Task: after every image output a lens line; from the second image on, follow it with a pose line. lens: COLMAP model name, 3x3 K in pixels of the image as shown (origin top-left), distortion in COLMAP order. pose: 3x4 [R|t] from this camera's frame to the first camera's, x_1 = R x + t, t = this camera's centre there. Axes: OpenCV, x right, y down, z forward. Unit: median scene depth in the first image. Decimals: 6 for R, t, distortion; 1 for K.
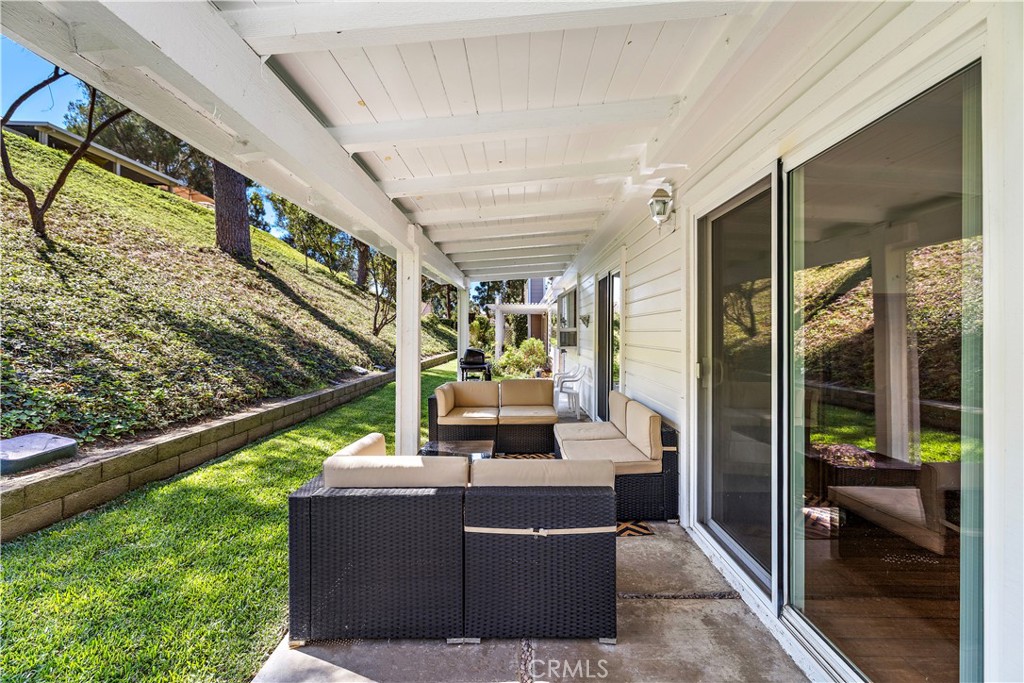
lens RADIAL K [[436.9, 0, 518.2], [0, 436.9, 329.3], [0, 0, 1]] dist [0.000831, -0.000016]
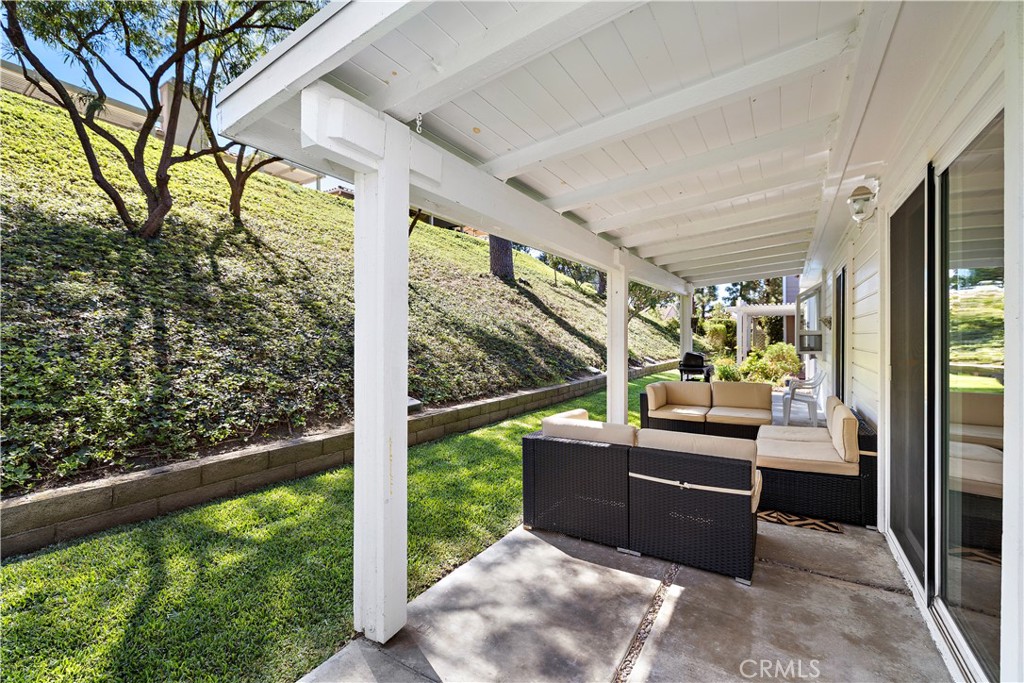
lens RADIAL K [[436.9, 0, 518.2], [0, 436.9, 329.3], [0, 0, 1]] dist [0.000831, -0.000016]
pose [[0.854536, -0.016738, -0.519123, 0.110494], [0.010676, 0.999835, -0.014663, 0.001332], [0.519283, 0.006988, 0.854574, -0.142216]]
